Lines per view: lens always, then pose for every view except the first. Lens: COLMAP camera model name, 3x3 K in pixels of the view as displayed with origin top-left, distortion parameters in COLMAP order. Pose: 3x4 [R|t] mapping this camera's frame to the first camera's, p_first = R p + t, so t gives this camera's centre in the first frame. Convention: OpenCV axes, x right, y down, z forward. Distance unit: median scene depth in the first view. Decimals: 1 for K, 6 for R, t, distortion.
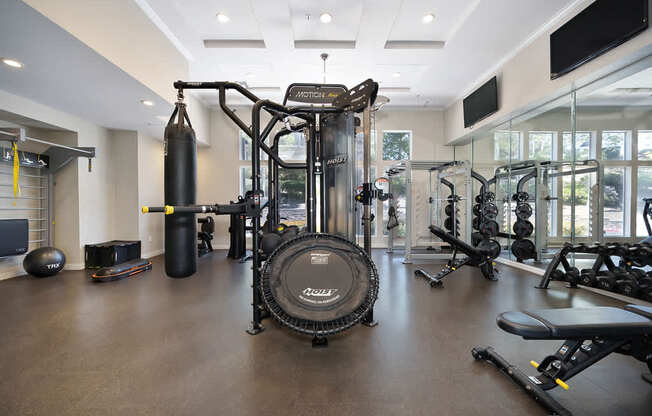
lens RADIAL K [[256.7, 0, 326.0], [0, 256.7, 208.0], [0, 0, 1]] dist [-0.000035, -0.000003]
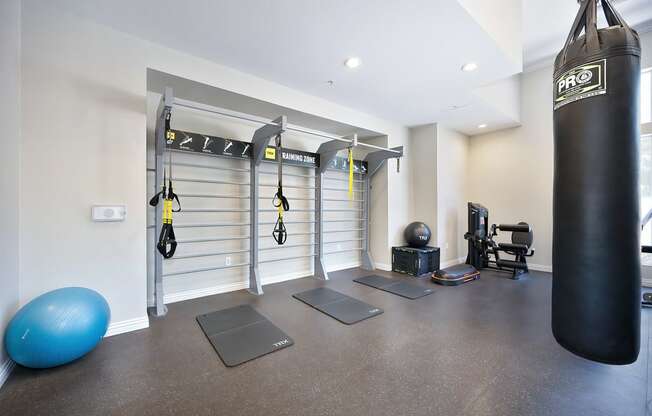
lens RADIAL K [[256.7, 0, 326.0], [0, 256.7, 208.0], [0, 0, 1]] dist [-0.000035, -0.000003]
pose [[0.600260, 0.000950, -0.799805, -0.309147], [-0.006537, 0.999972, -0.003718, -0.001518], [0.799779, 0.007460, 0.600249, 0.204421]]
